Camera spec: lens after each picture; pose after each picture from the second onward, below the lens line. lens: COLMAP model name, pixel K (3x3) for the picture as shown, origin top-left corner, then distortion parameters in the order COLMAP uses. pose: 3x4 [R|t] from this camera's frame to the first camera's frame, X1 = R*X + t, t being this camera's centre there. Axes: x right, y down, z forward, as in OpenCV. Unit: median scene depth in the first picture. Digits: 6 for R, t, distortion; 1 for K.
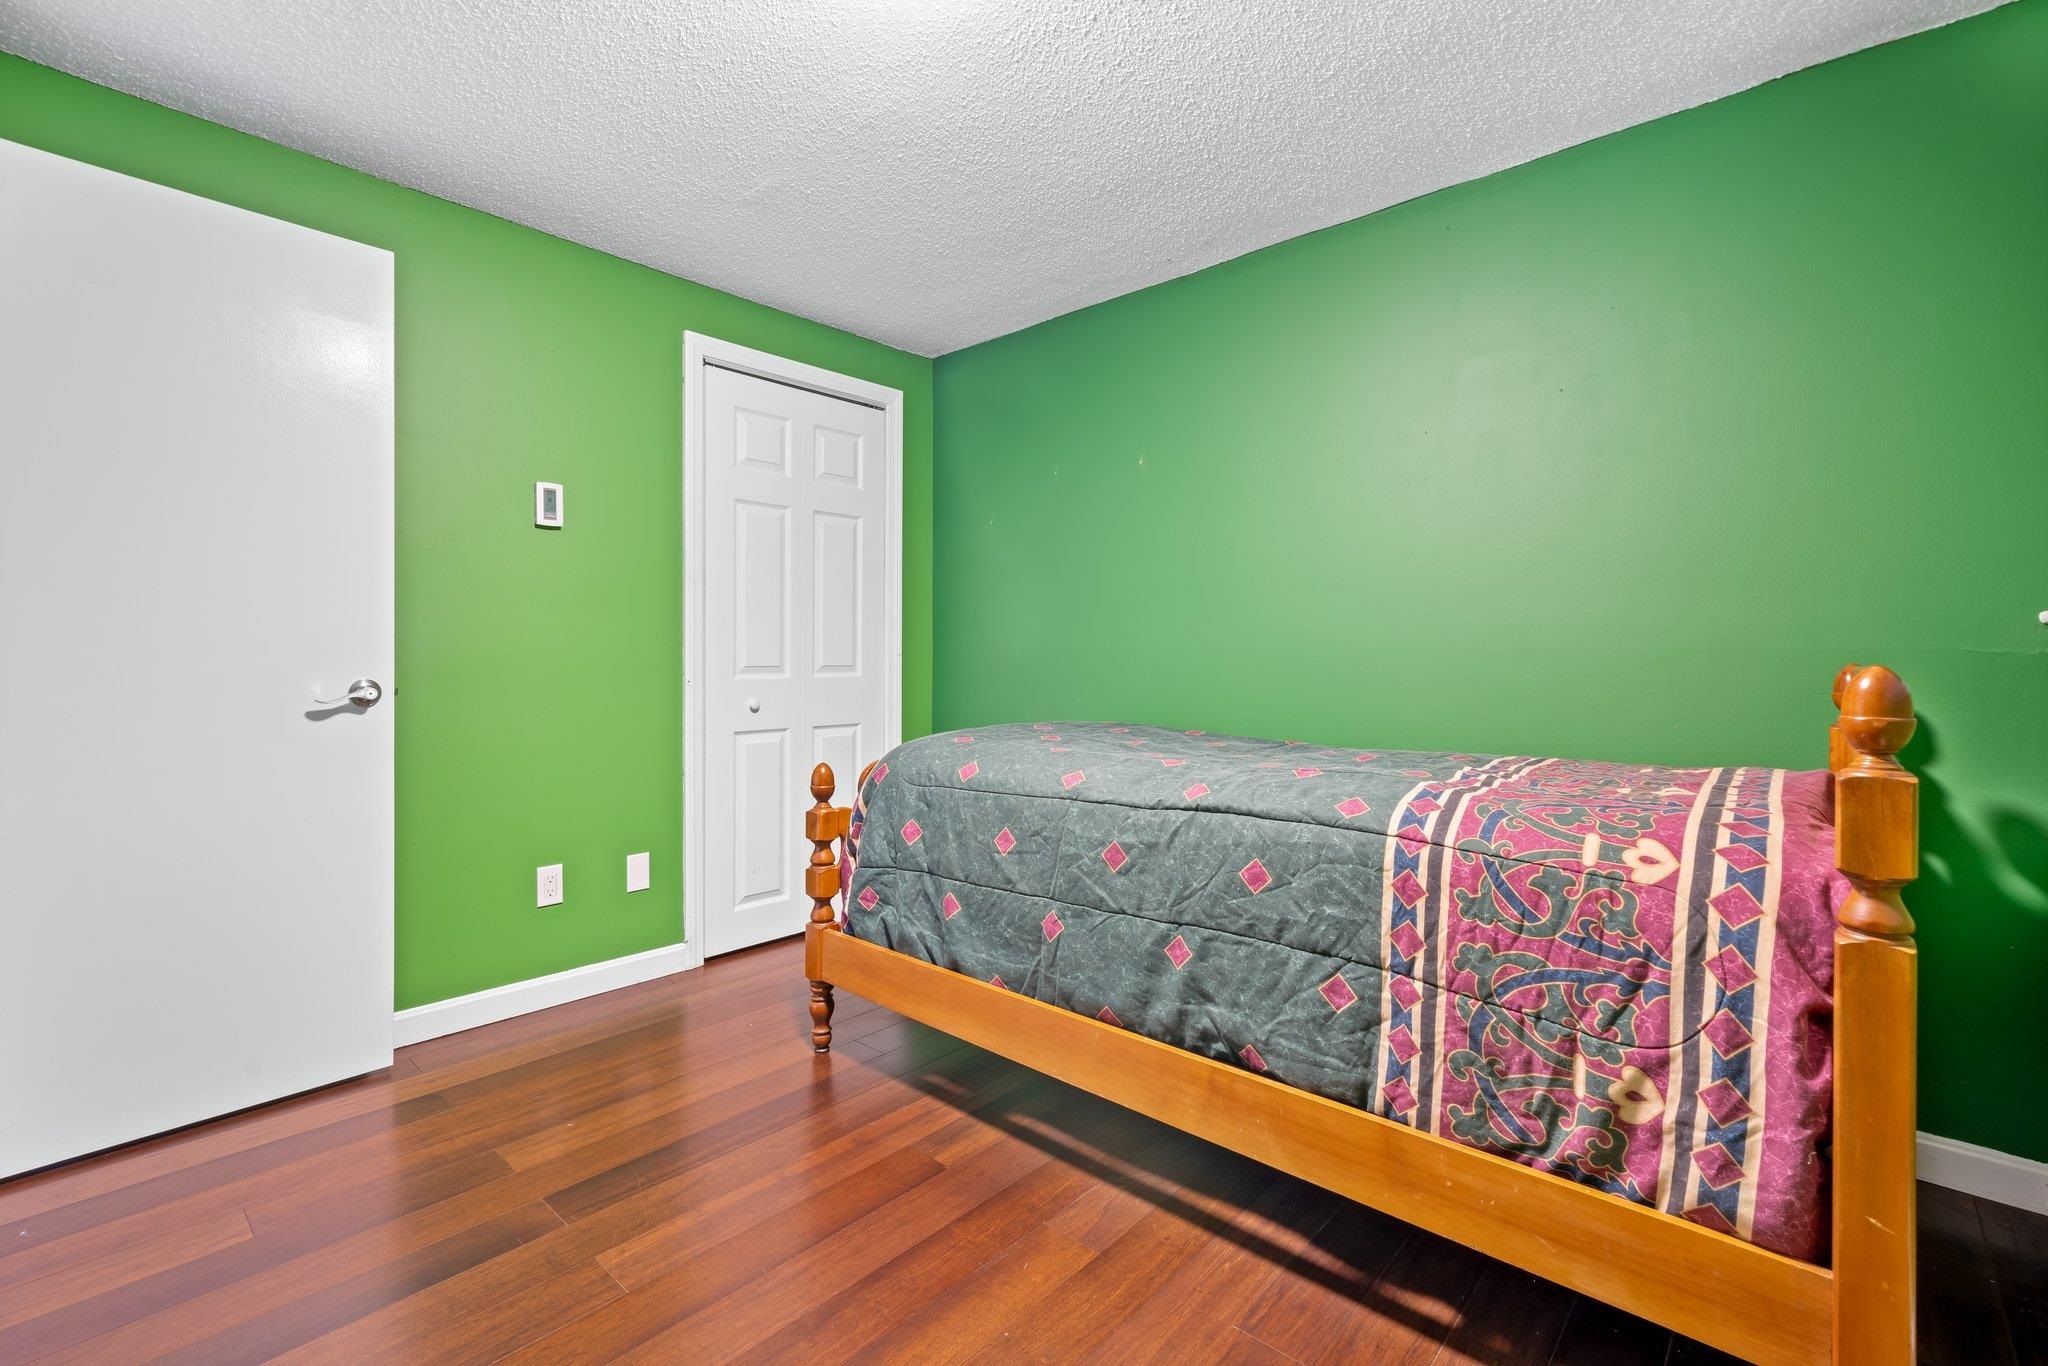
lens RADIAL K [[902.0, 0, 1023.8], [0, 902.0, 685.4], [0, 0, 1]] dist [-0.000022, 0.000590]
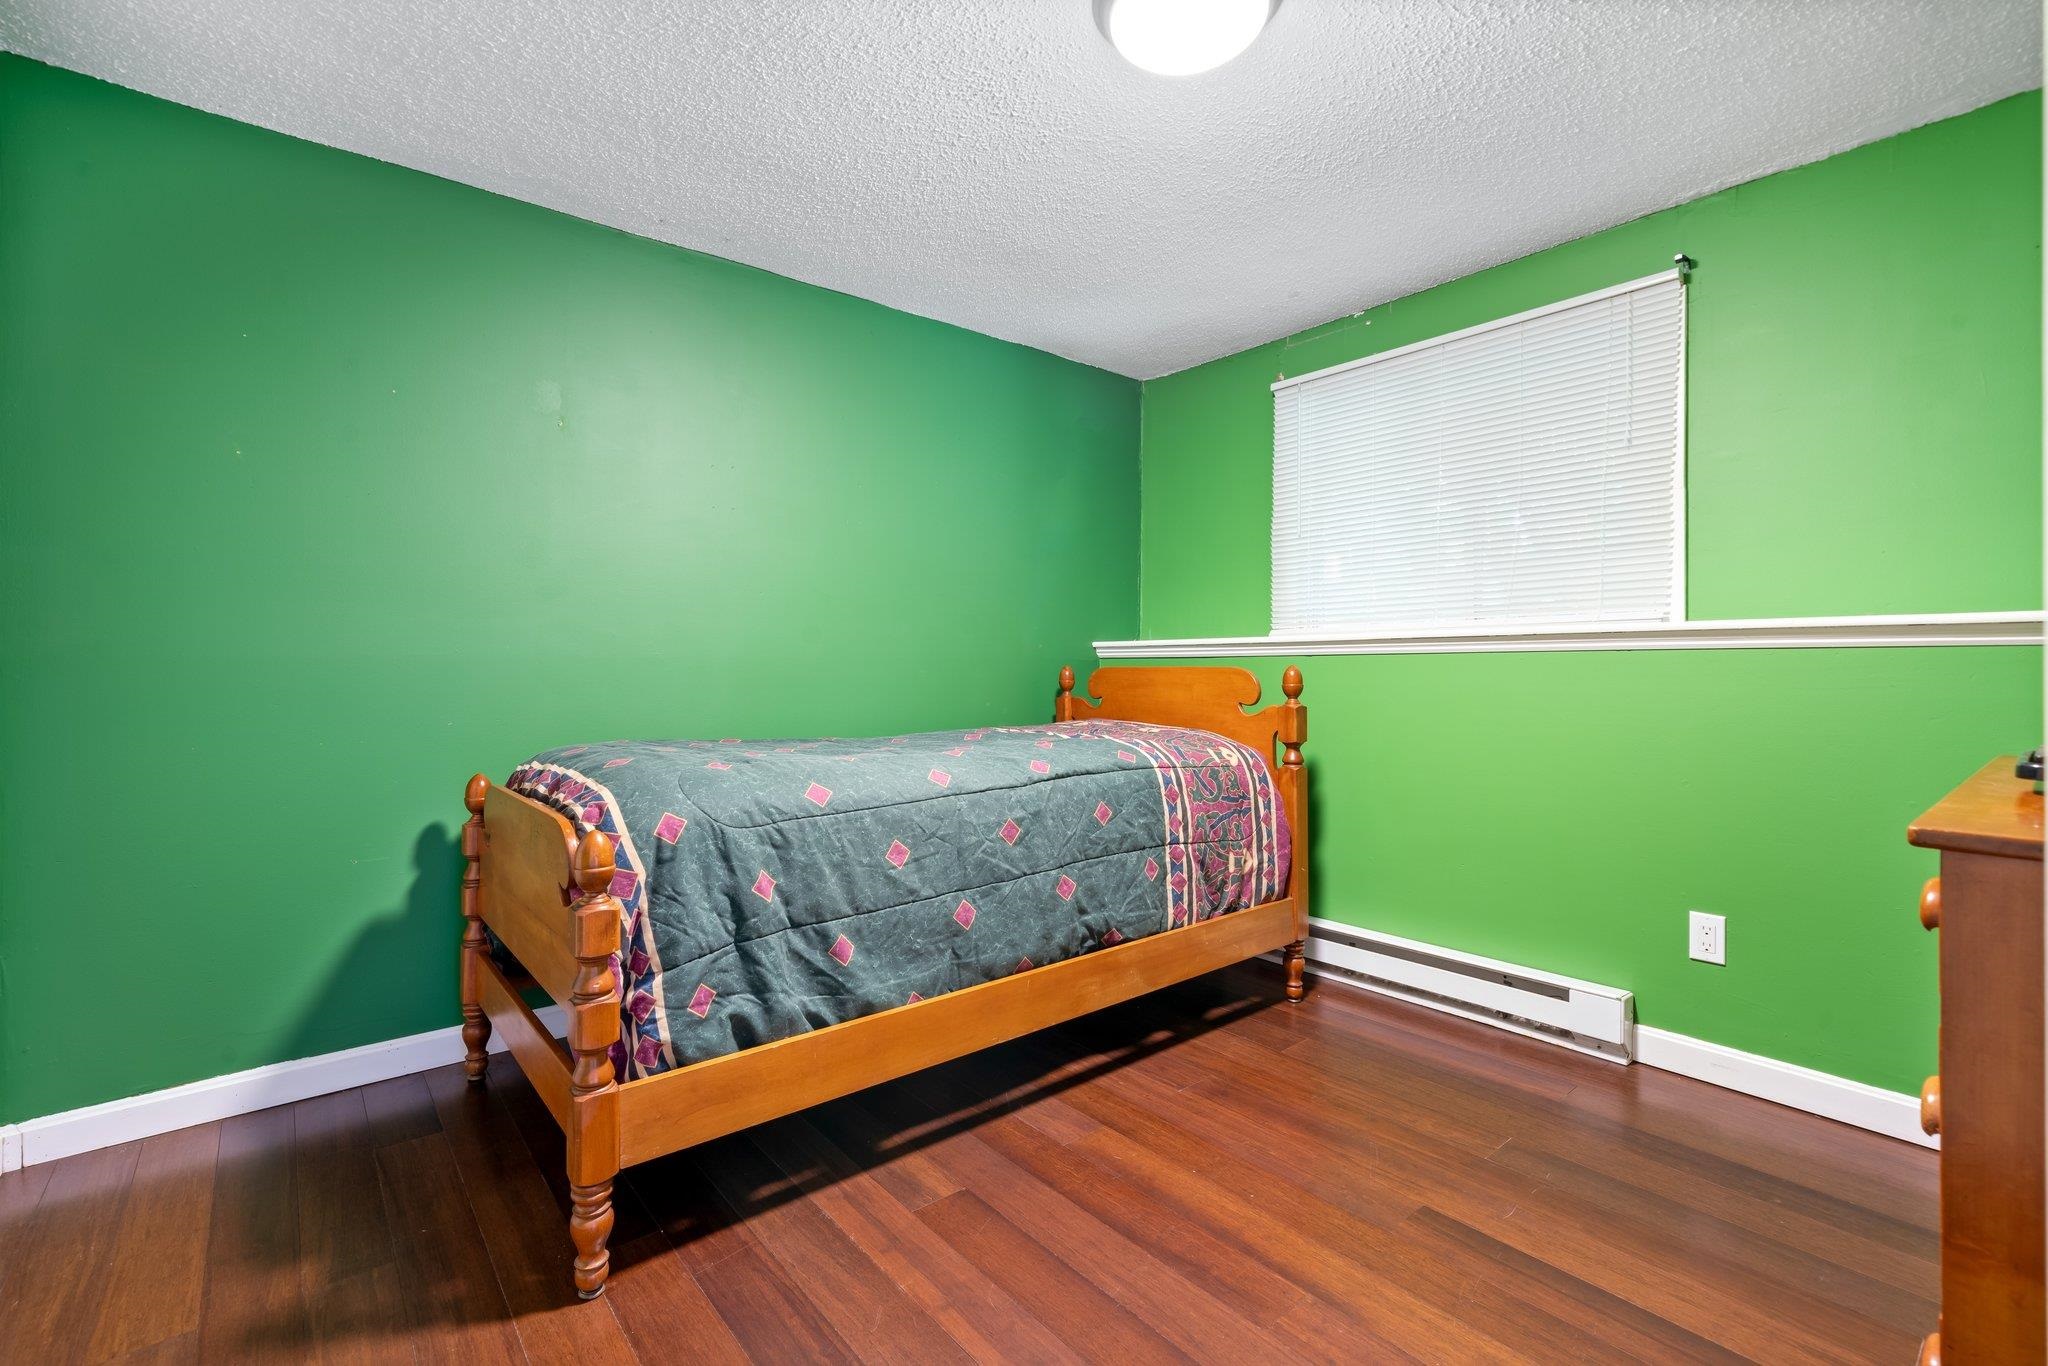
lens RADIAL K [[902.0, 0, 1021.9], [0, 902.0, 668.8], [0, 0, 1]] dist [-0.000022, 0.000590]
pose [[0.144717, -0.008683, 0.989435, -1.123576], [0.028984, 0.999570, 0.004533, -0.029912], [-0.989049, 0.028022, 0.144906, 0.854472]]
